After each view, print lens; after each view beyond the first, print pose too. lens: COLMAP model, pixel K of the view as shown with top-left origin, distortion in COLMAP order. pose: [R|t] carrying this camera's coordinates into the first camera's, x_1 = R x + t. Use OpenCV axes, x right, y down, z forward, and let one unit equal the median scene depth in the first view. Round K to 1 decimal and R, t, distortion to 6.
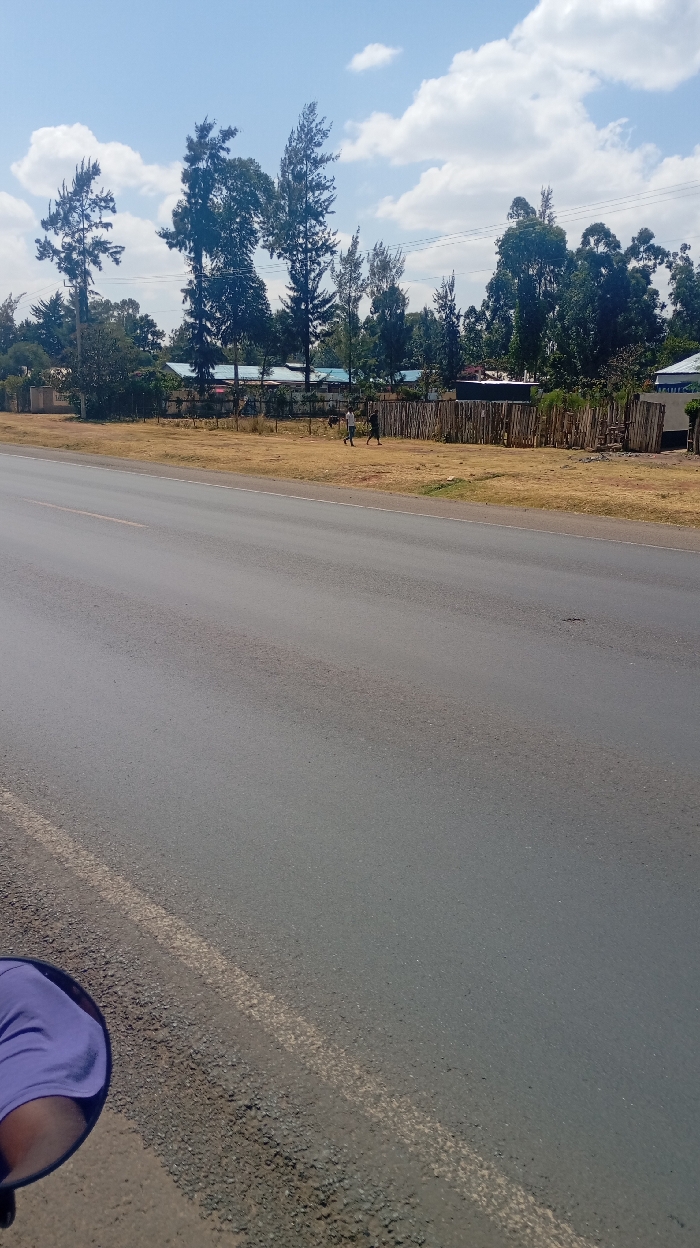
lens RADIAL K [[1142.1, 0, 357.8], [0, 1142.1, 622.3], [0, 0, 1]] dist [0.076940, -0.007497]
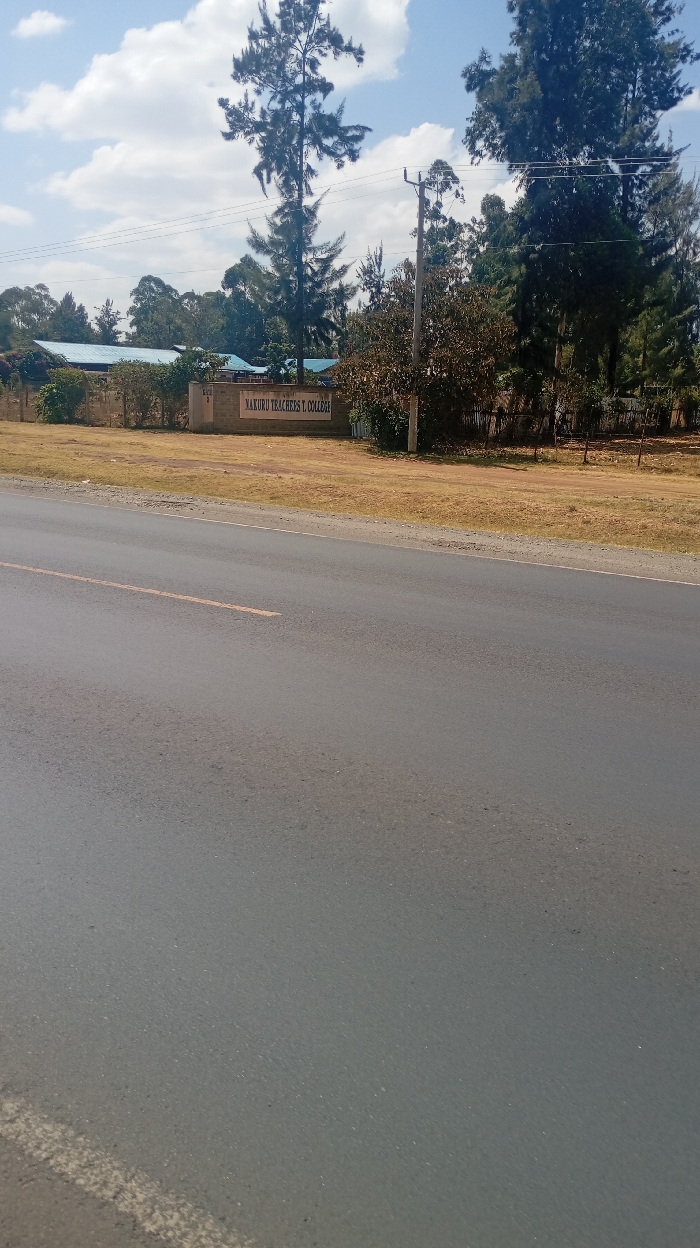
lens RADIAL K [[1142.1, 0, 345.7], [0, 1142.1, 621.5], [0, 0, 1]] dist [0.076940, -0.007497]
pose [[0.965898, -0.028610, 0.257337, -0.320475], [0.026273, 0.999576, 0.012514, -0.089059], [-0.257586, -0.005326, 0.966241, 0.422927]]
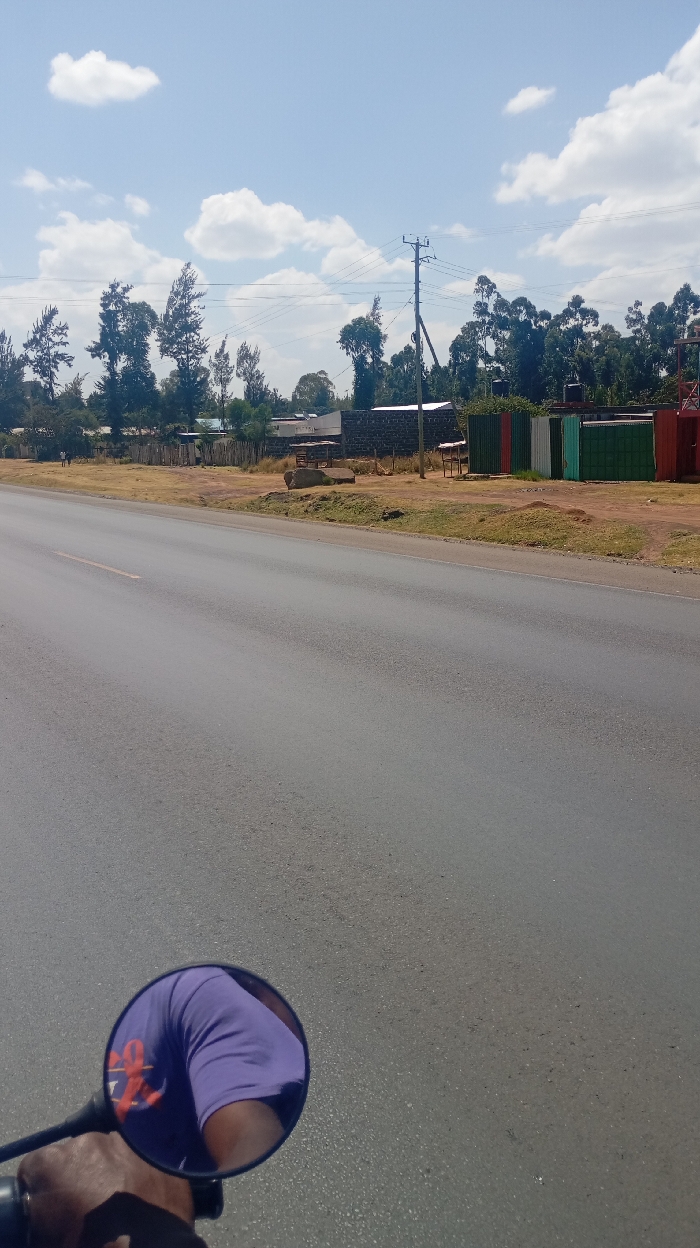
lens RADIAL K [[1142.1, 0, 349.4], [0, 1142.1, 628.3], [0, 0, 1]] dist [0.076940, -0.007497]
pose [[0.988485, -0.012187, -0.150828, 0.380867], [0.007703, 0.999512, -0.030279, 0.101594], [0.151123, 0.028769, 0.988096, -0.488180]]
